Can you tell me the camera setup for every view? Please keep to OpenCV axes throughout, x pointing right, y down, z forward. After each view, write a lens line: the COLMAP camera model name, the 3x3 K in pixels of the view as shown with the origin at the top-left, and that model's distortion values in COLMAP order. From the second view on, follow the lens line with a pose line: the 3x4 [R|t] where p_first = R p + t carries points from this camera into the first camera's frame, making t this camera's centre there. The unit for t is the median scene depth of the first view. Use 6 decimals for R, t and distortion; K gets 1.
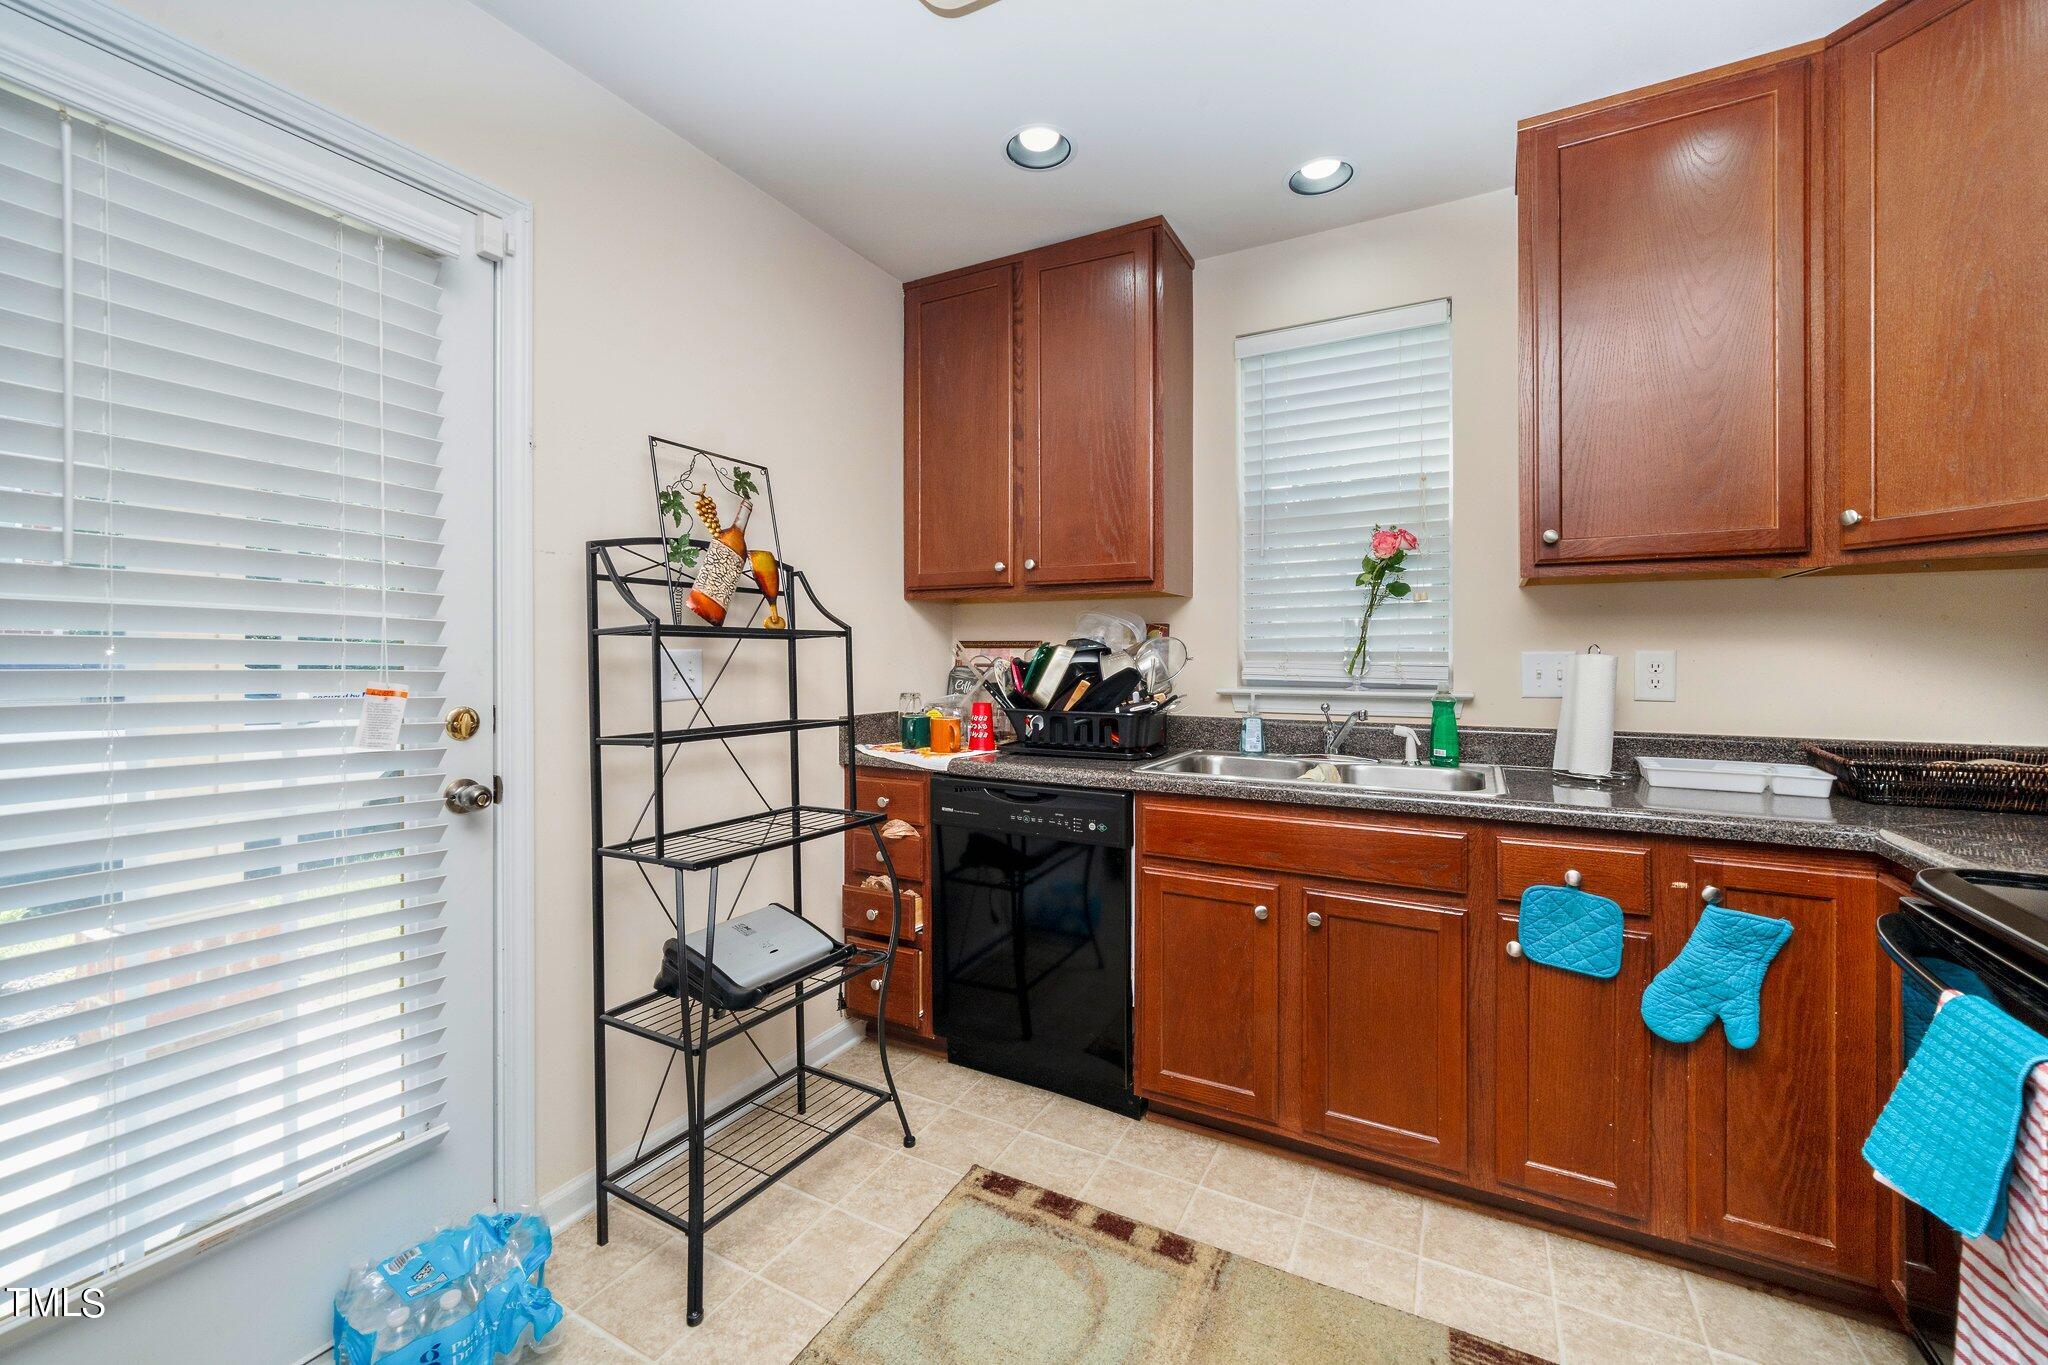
lens RADIAL K [[834.8, 0, 1017.9], [0, 834.8, 675.6], [0, 0, 1]] dist [-0.004125, 0.000638]
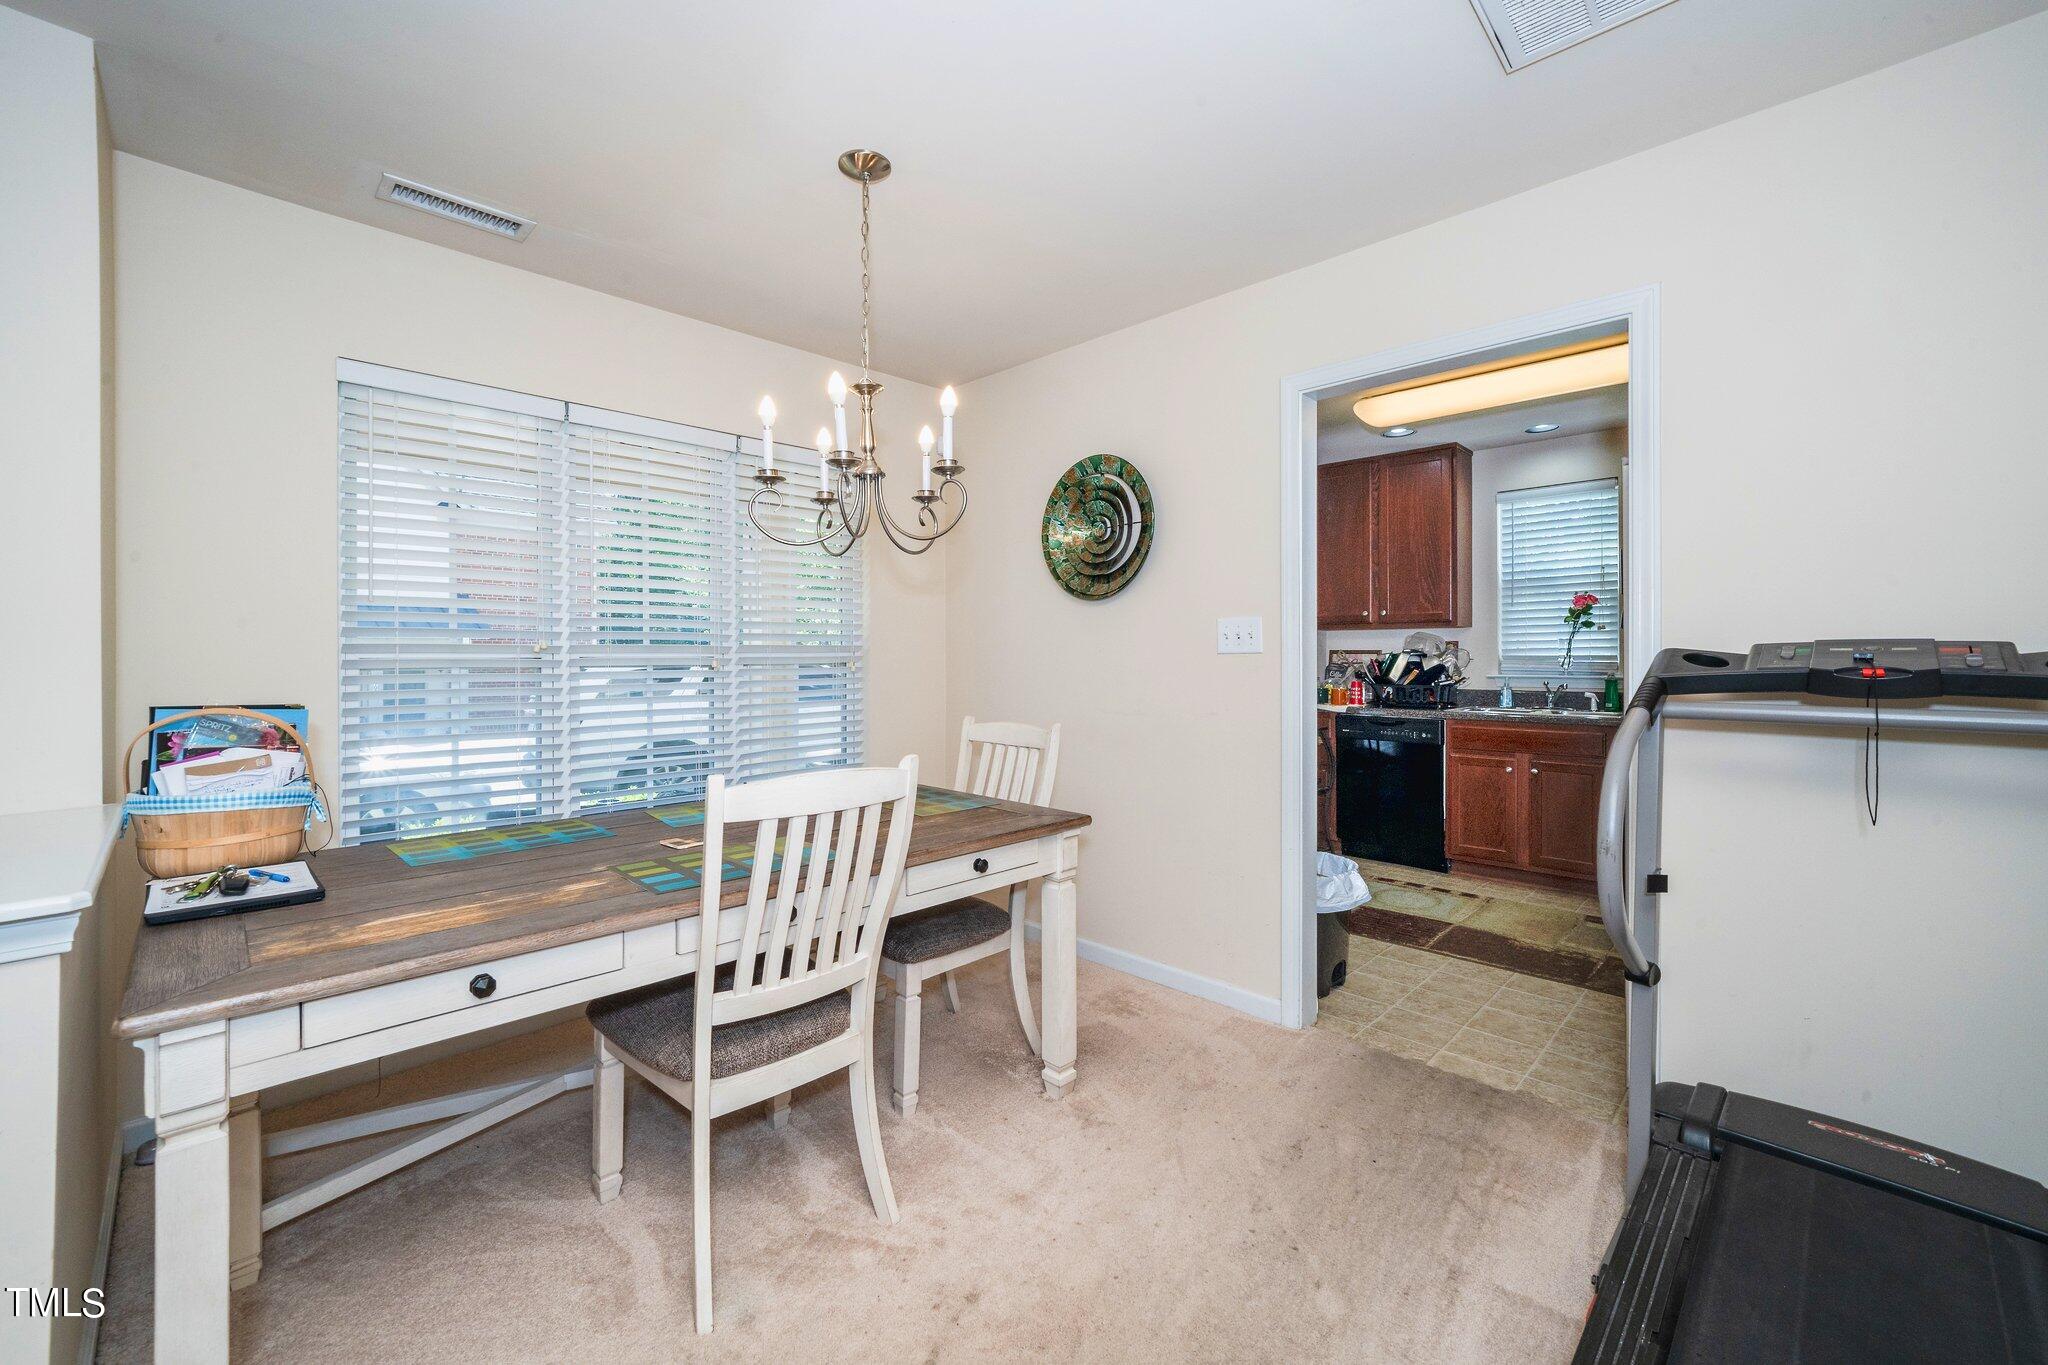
lens RADIAL K [[834.8, 0, 1024.2], [0, 834.8, 666.1], [0, 0, 1]] dist [-0.004125, 0.000638]
pose [[0.960582, -0.001910, -0.277991, -0.275607], [0.000392, 0.999985, -0.005519, 0.006989], [0.277997, 0.005192, 0.960568, -1.251886]]
